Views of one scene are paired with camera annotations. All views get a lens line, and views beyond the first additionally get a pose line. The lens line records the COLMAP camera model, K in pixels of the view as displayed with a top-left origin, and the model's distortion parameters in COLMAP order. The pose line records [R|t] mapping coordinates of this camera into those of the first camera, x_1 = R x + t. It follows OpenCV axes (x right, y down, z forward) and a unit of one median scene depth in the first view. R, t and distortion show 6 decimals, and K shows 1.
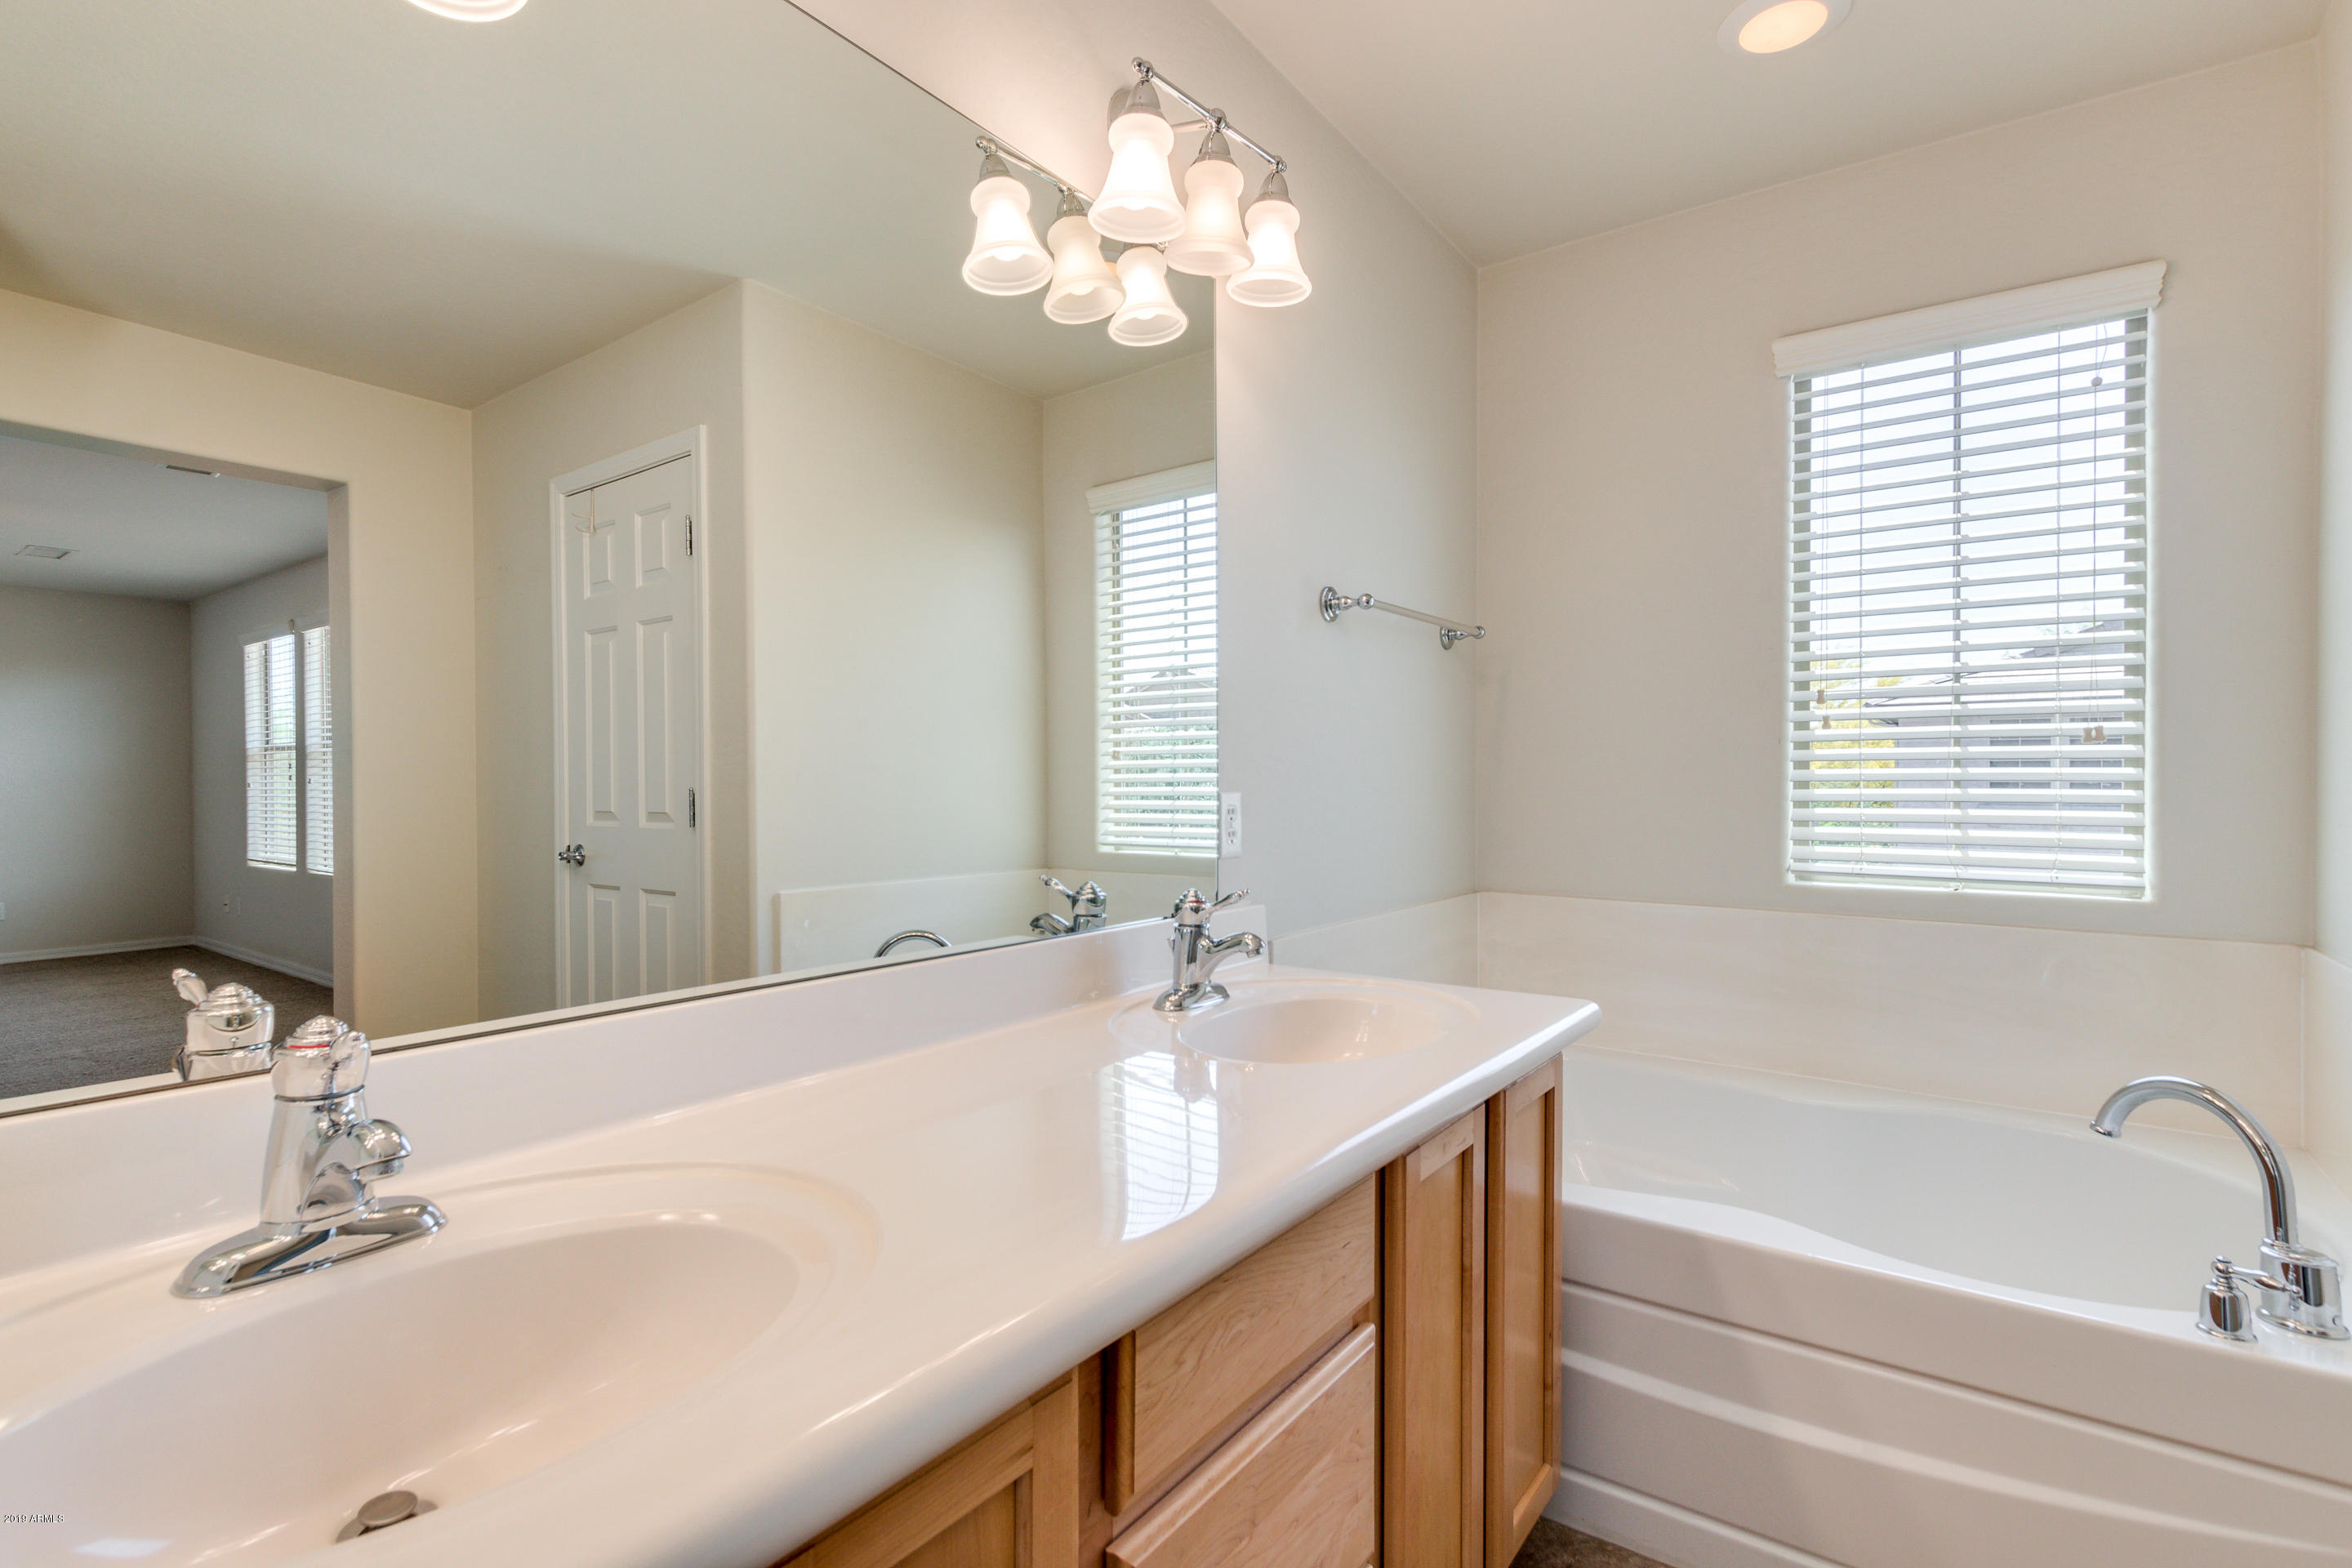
lens RADIAL K [[1094.4, 0, 1168.7], [0, 1094.4, 780.4], [0, 0, 1]] dist [-0.000297, 0.000233]
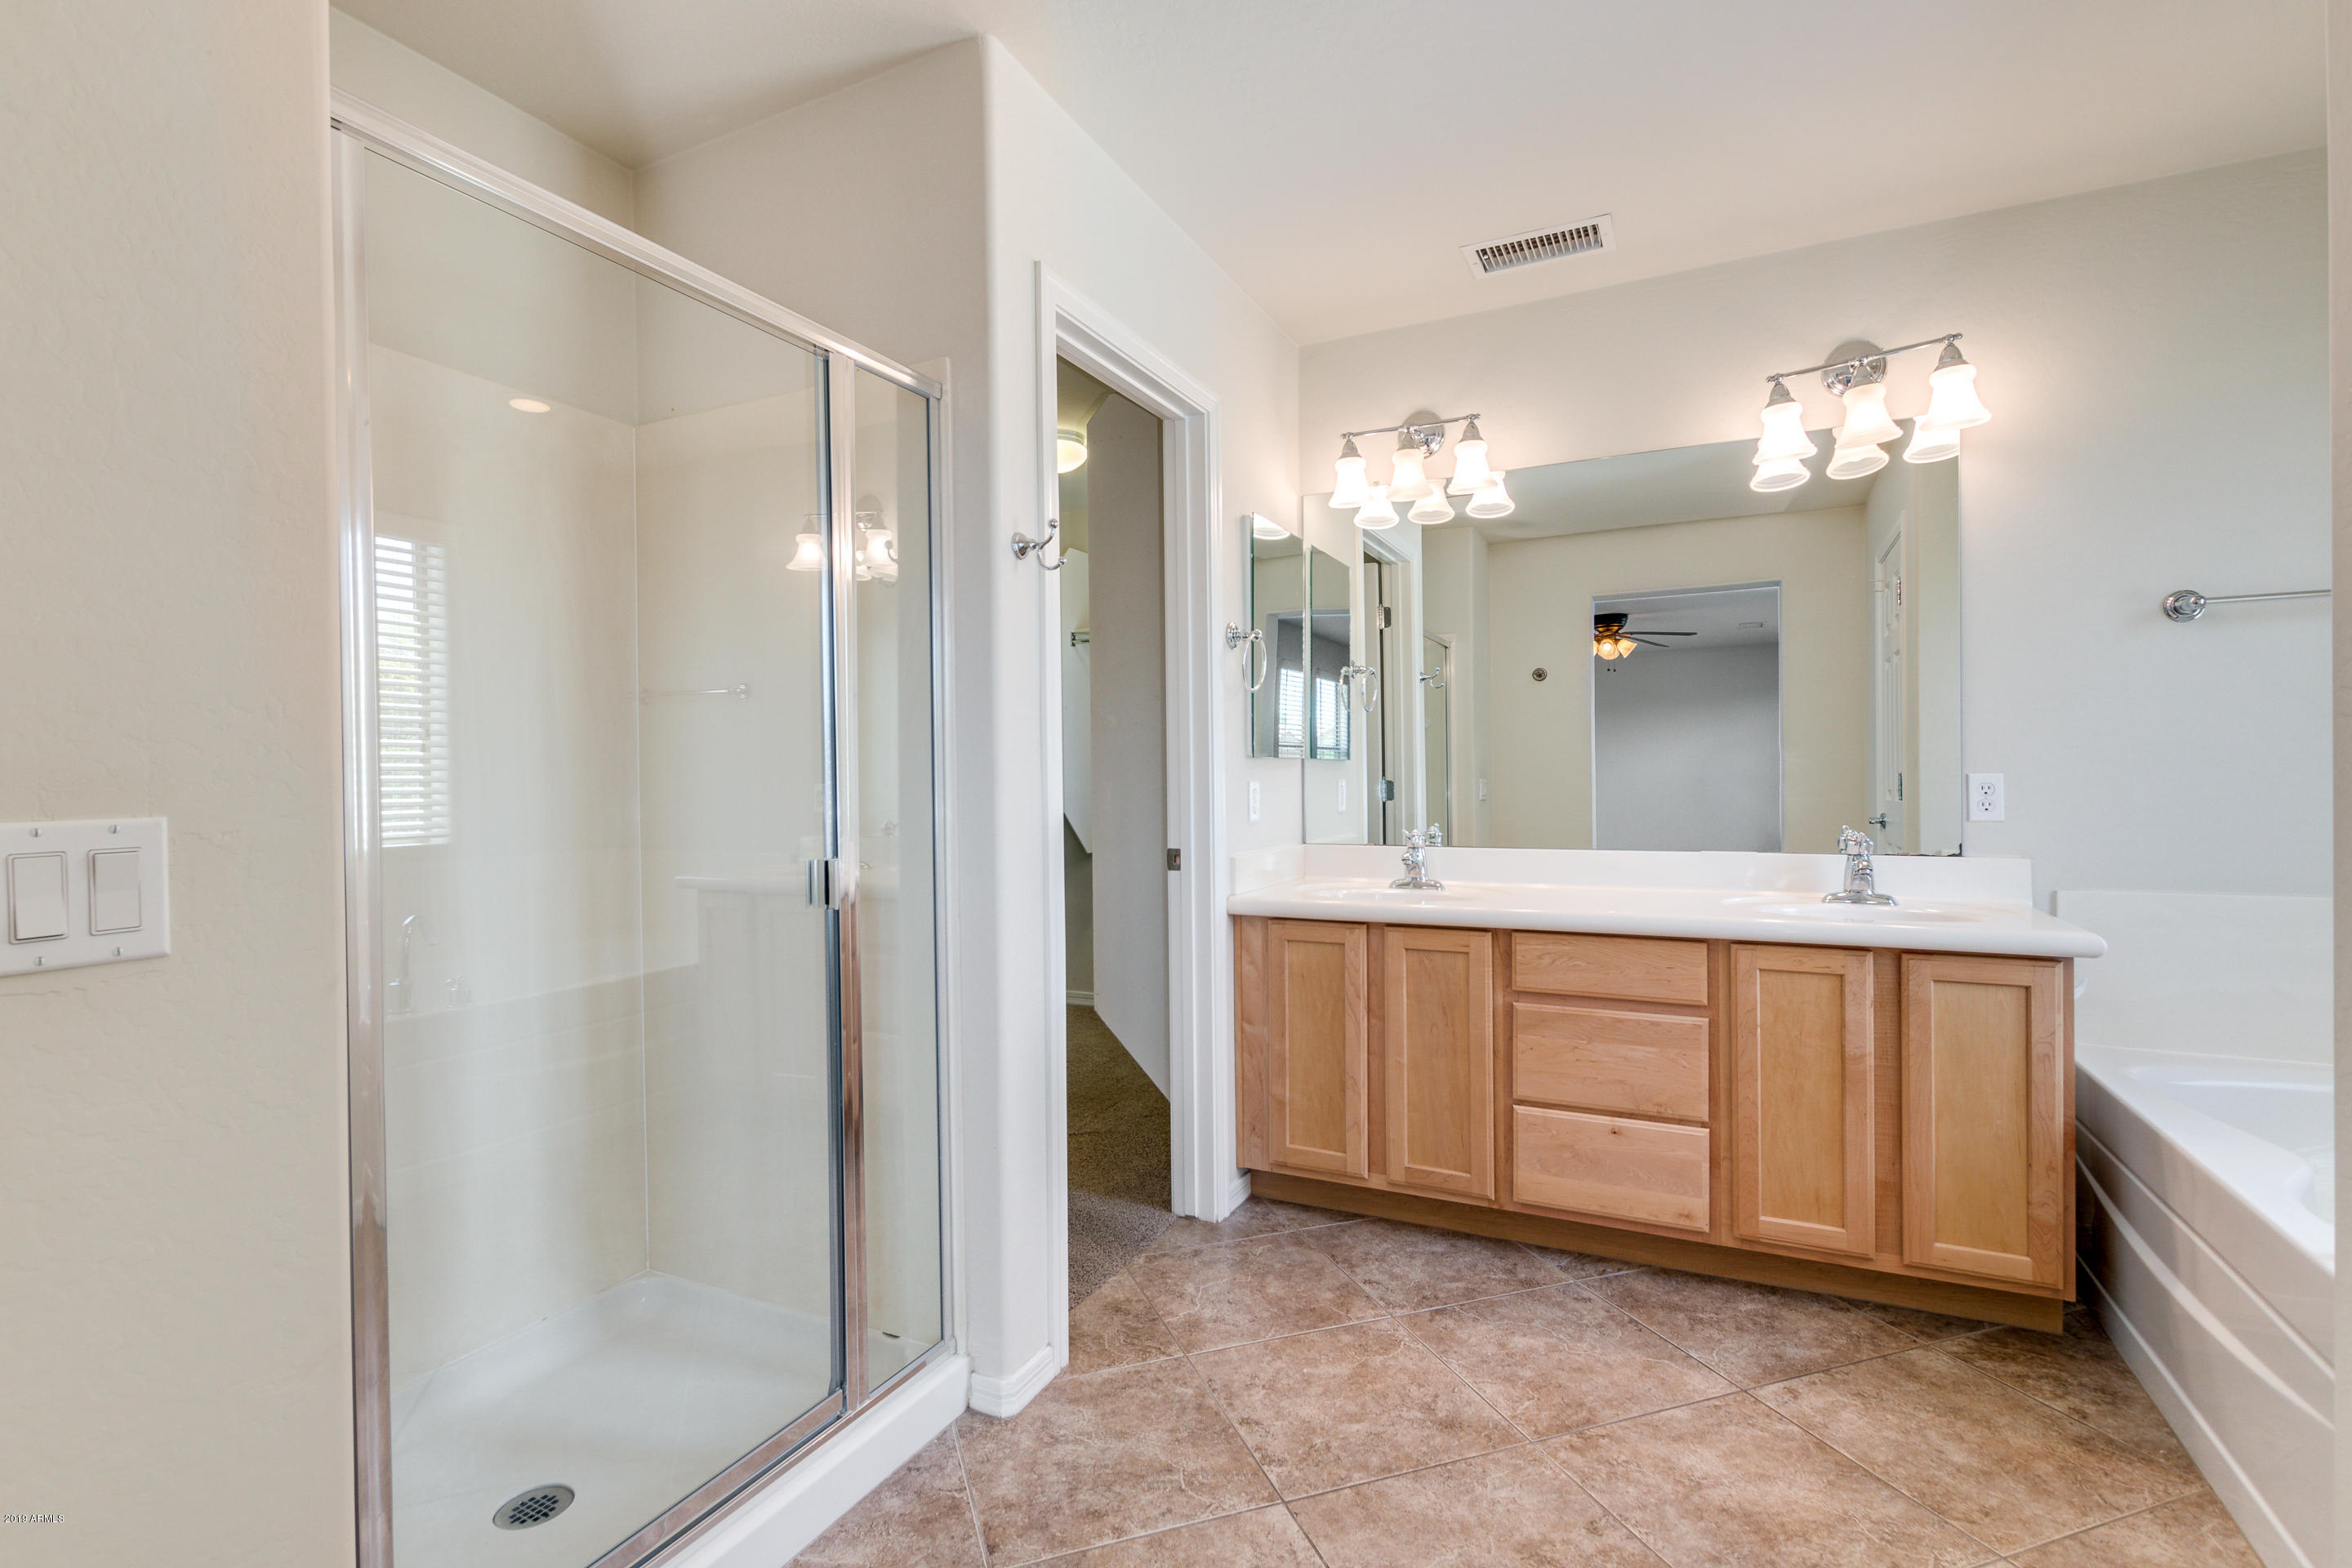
lens RADIAL K [[1074.8, 0, 1173.9], [0, 1074.8, 792.6], [0, 0, 1]] dist [0.002148, 0.000052]
pose [[0.185919, 0.011486, -0.982498, 1.179355], [0.011537, 0.999837, 0.013871, 0.003135], [0.982497, -0.013914, 0.185756, -0.248631]]
